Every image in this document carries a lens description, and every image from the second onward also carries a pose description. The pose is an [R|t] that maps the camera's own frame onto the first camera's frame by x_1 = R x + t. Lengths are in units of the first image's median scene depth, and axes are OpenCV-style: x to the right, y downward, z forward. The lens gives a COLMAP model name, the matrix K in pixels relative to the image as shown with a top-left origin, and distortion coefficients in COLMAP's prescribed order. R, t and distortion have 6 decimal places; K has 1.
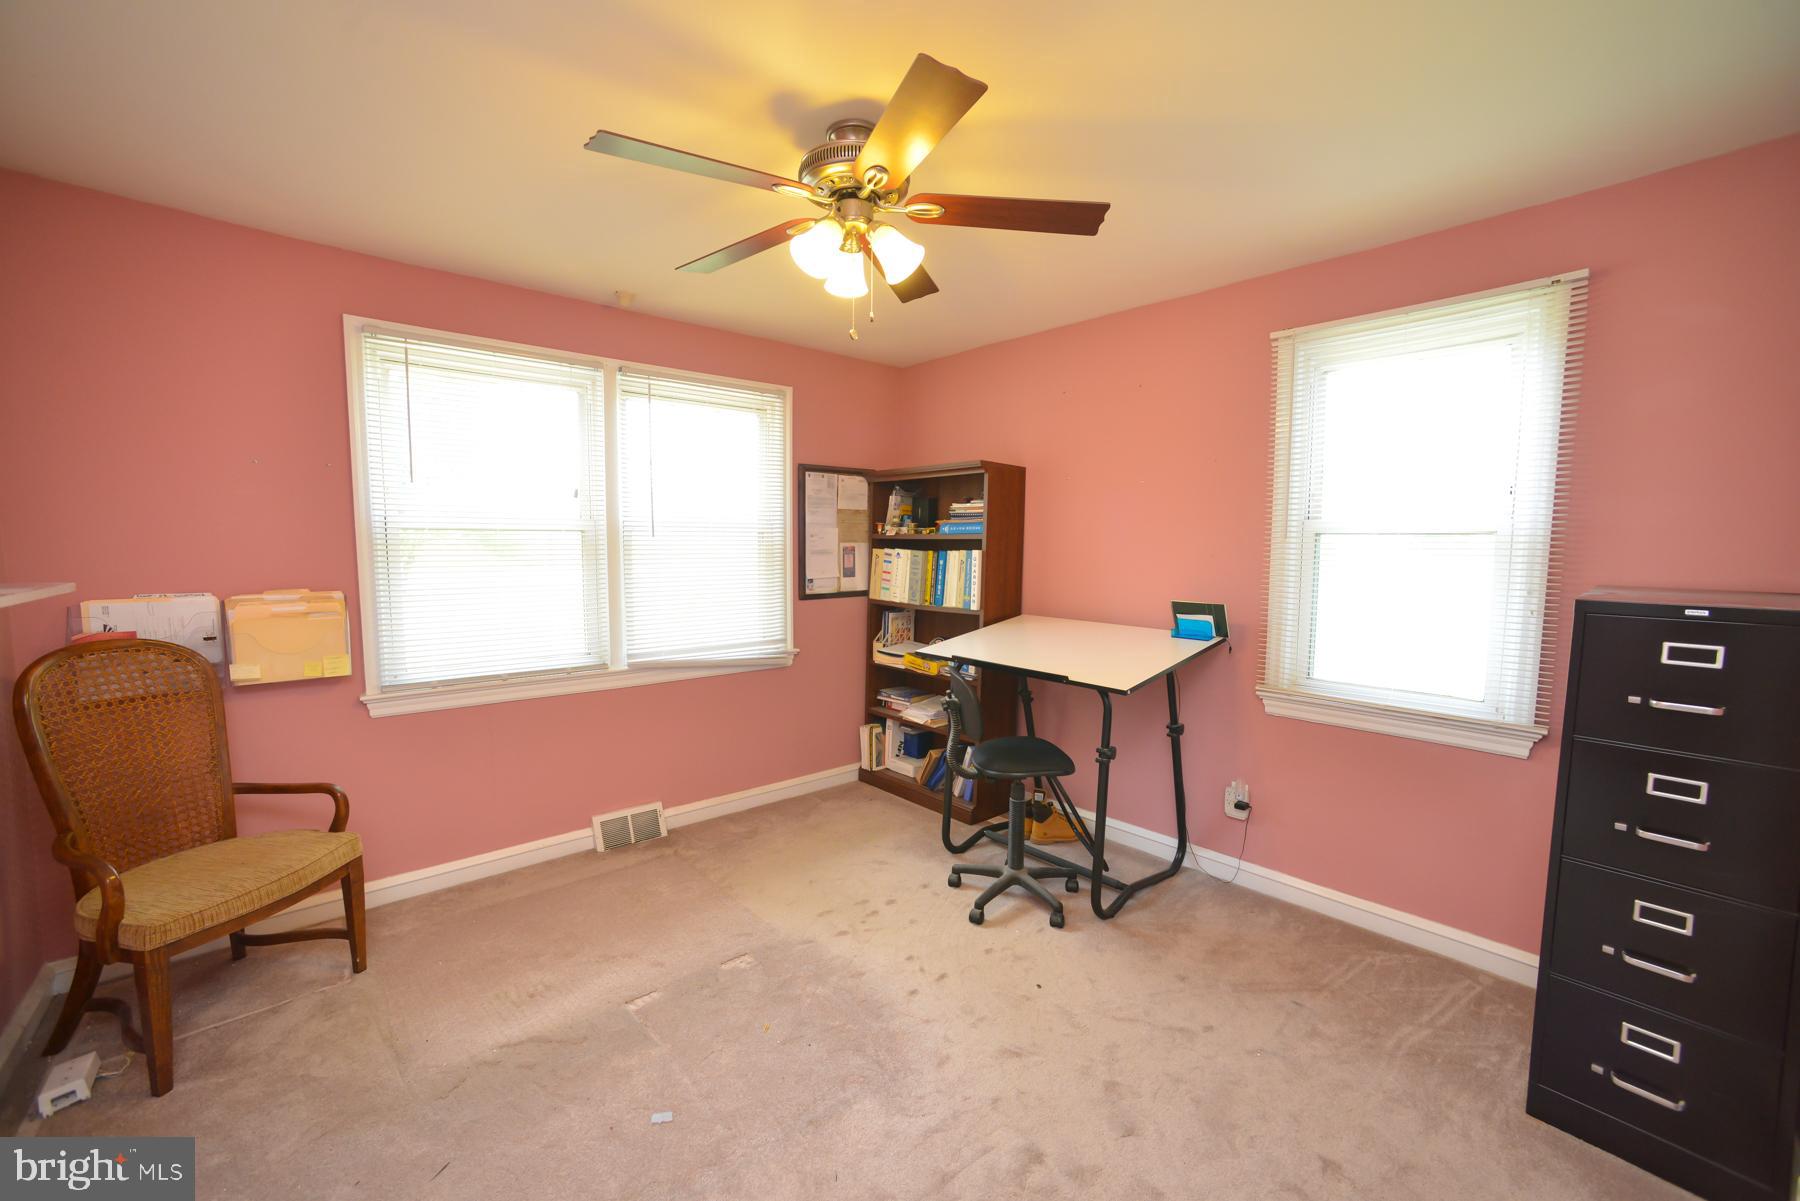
lens RADIAL K [[722.3, 0, 900.0], [0, 722.3, 600.5], [0, 0, 1]] dist [-0.067804, 0.033350]
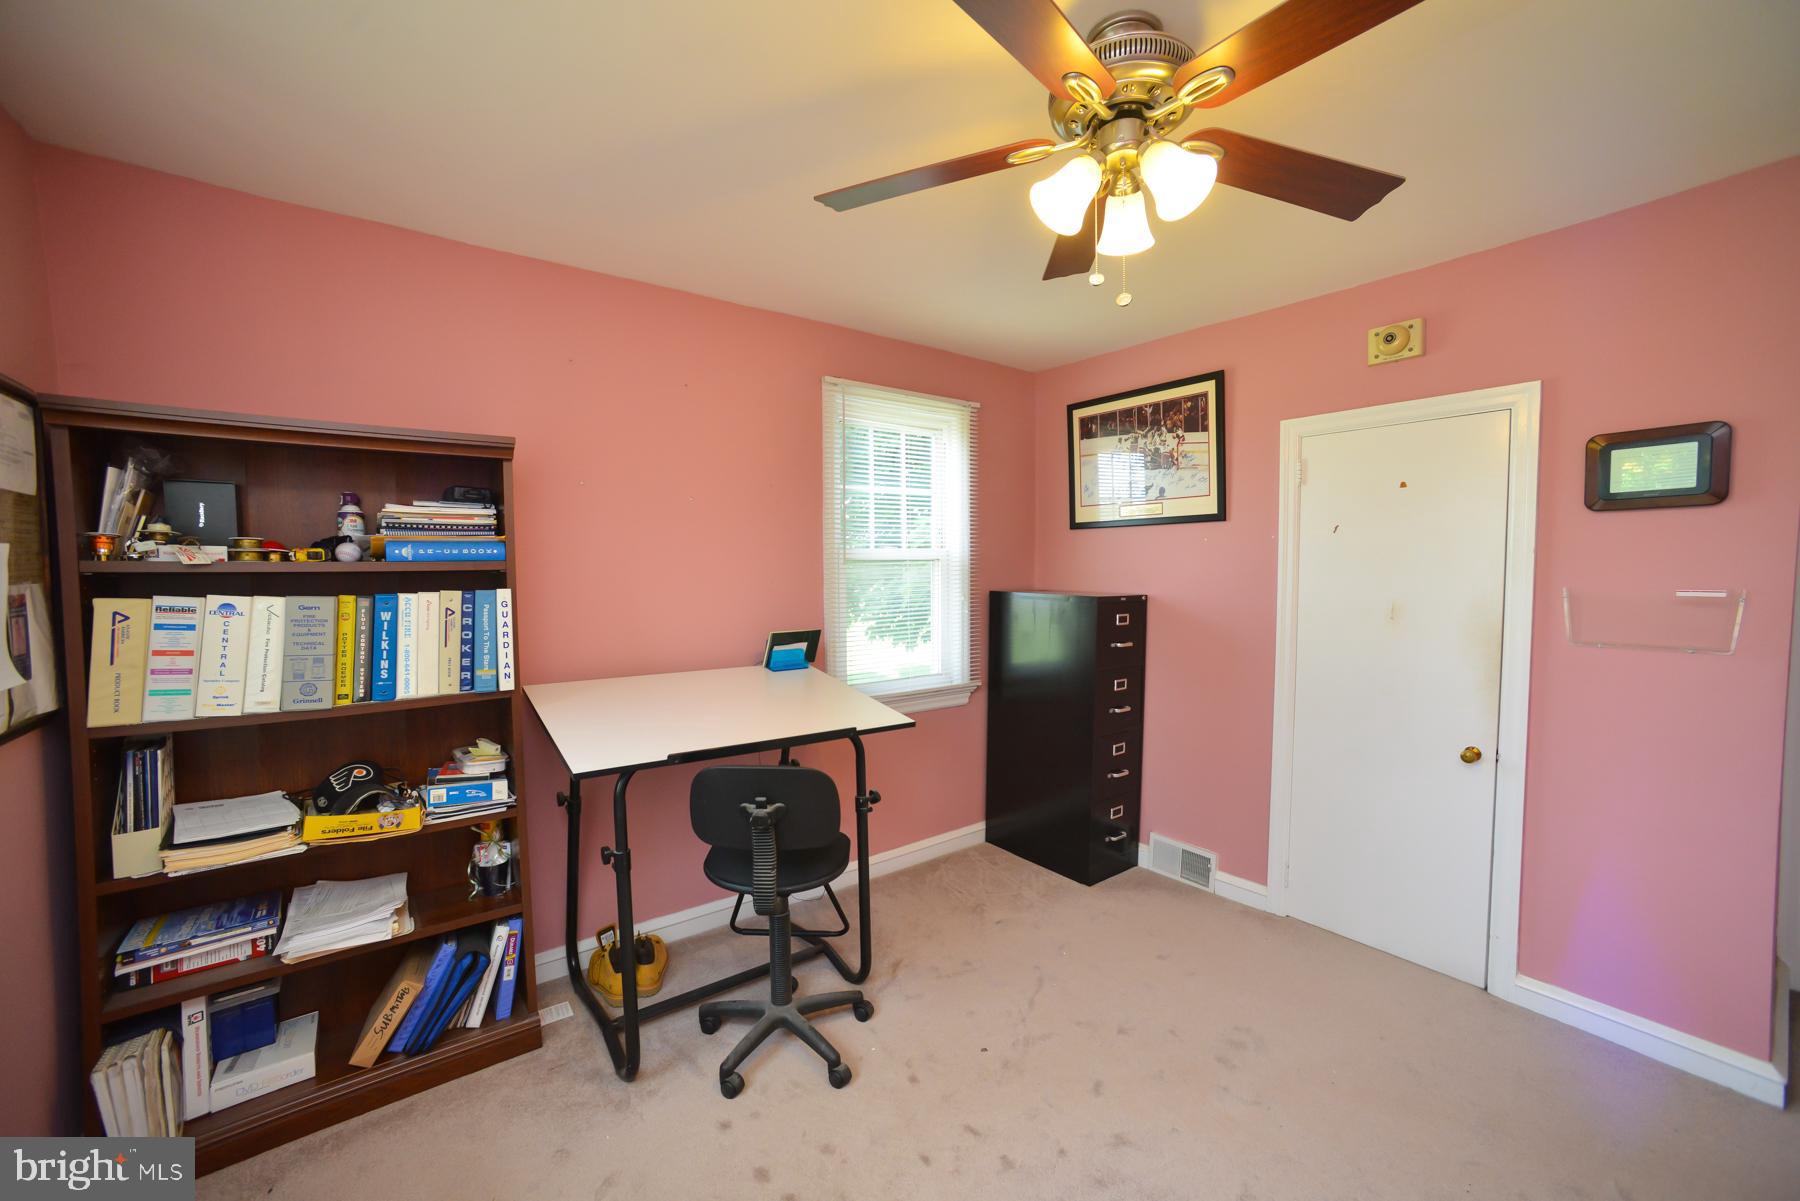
lens RADIAL K [[722.3, 0, 900.0], [0, 722.3, 600.5], [0, 0, 1]] dist [-0.067804, 0.033350]
pose [[0.072495, -0.056719, 0.995755, -0.419946], [0.085149, 0.995089, 0.050482, -0.058149], [-0.993727, 0.081127, 0.076969, 0.593701]]
